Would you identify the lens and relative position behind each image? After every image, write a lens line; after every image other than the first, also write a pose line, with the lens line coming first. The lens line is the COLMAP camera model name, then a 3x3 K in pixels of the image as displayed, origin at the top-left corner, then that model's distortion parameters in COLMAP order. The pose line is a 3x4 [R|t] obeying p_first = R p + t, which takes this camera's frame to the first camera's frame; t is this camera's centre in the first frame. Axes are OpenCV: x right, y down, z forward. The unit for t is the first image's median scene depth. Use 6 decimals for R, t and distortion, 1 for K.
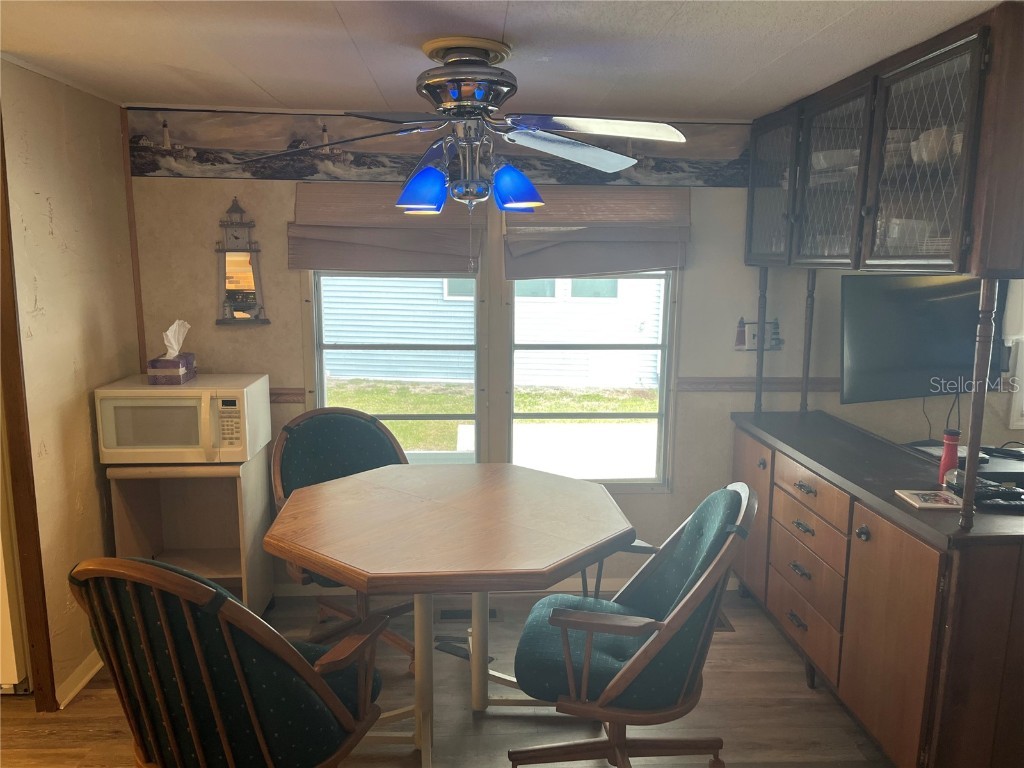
lens RADIAL K [[784.2, 0, 527.1], [0, 784.2, 386.1], [0, 0, 1]] dist [0.070388, -0.082473]
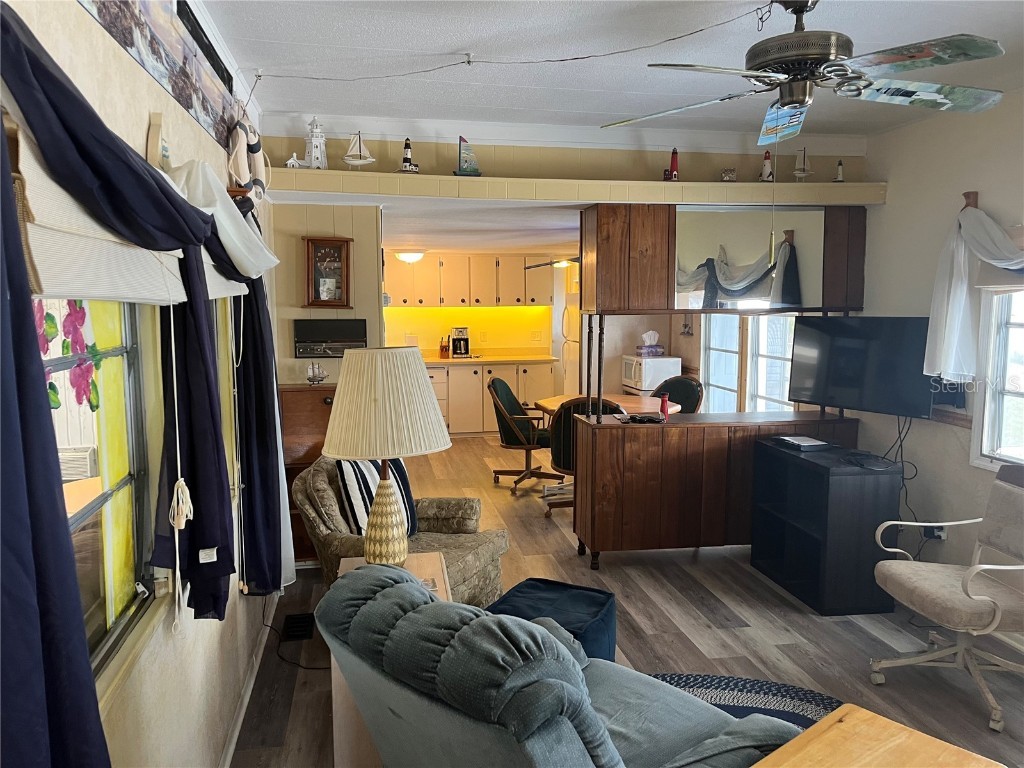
lens RADIAL K [[779.0, 0, 512.0], [0, 779.0, 384.0], [0, 0, 1]] dist [0.065376, -0.088826]
pose [[0.106592, 0.099230, -0.989339, 1.803054], [-0.158686, 0.983952, 0.081593, -0.048468], [0.981558, 0.148297, 0.120628, 0.309685]]
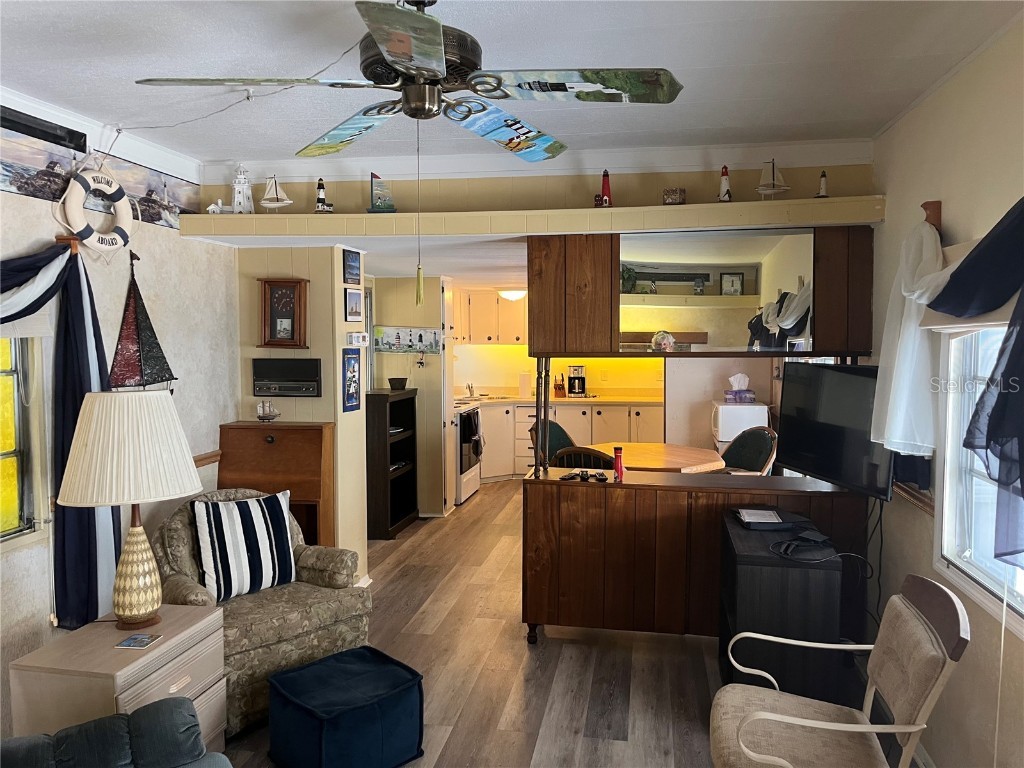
lens RADIAL K [[780.4, 0, 525.8], [0, 780.4, 379.5], [0, 0, 1]] dist [0.070271, -0.094821]
pose [[-0.231638, 0.048664, -0.971584, 1.657999], [-0.159153, 0.983395, 0.087199, -0.153084], [0.959695, 0.174829, -0.220047, 0.879872]]
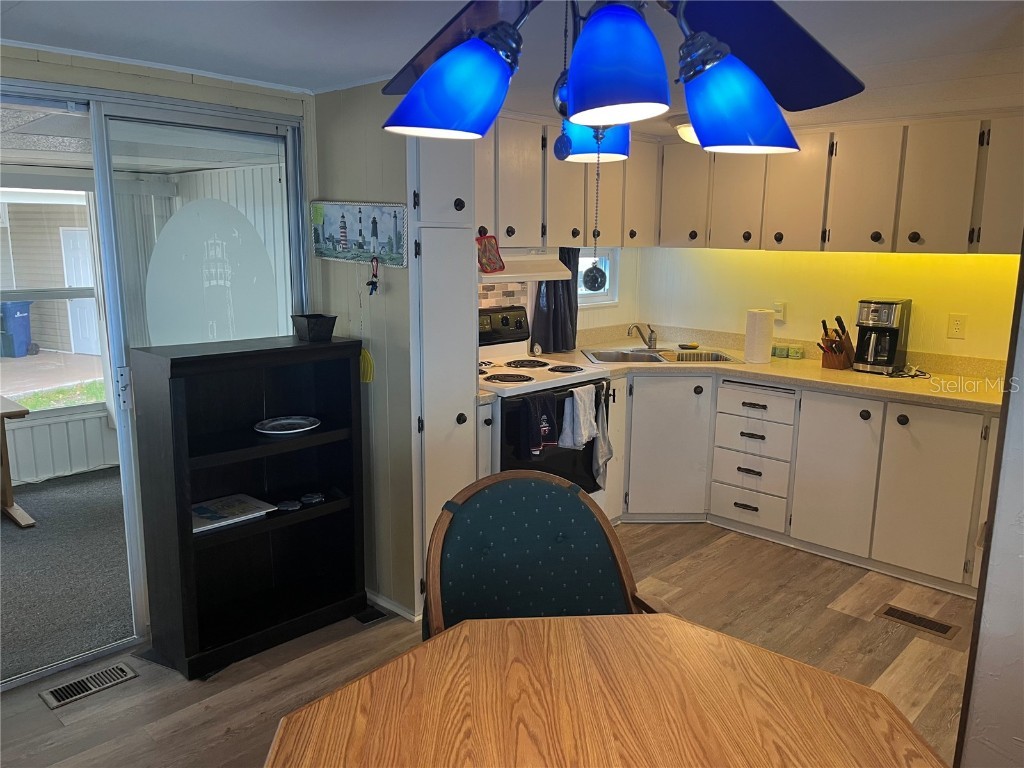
lens RADIAL K [[784.2, 0, 527.1], [0, 784.2, 386.1], [0, 0, 1]] dist [0.070388, -0.082473]
pose [[-0.729165, 0.112165, -0.675083, 0.183154], [-0.131637, 0.945065, 0.299206, -0.160161], [0.671557, 0.307036, -0.674344, 0.939675]]
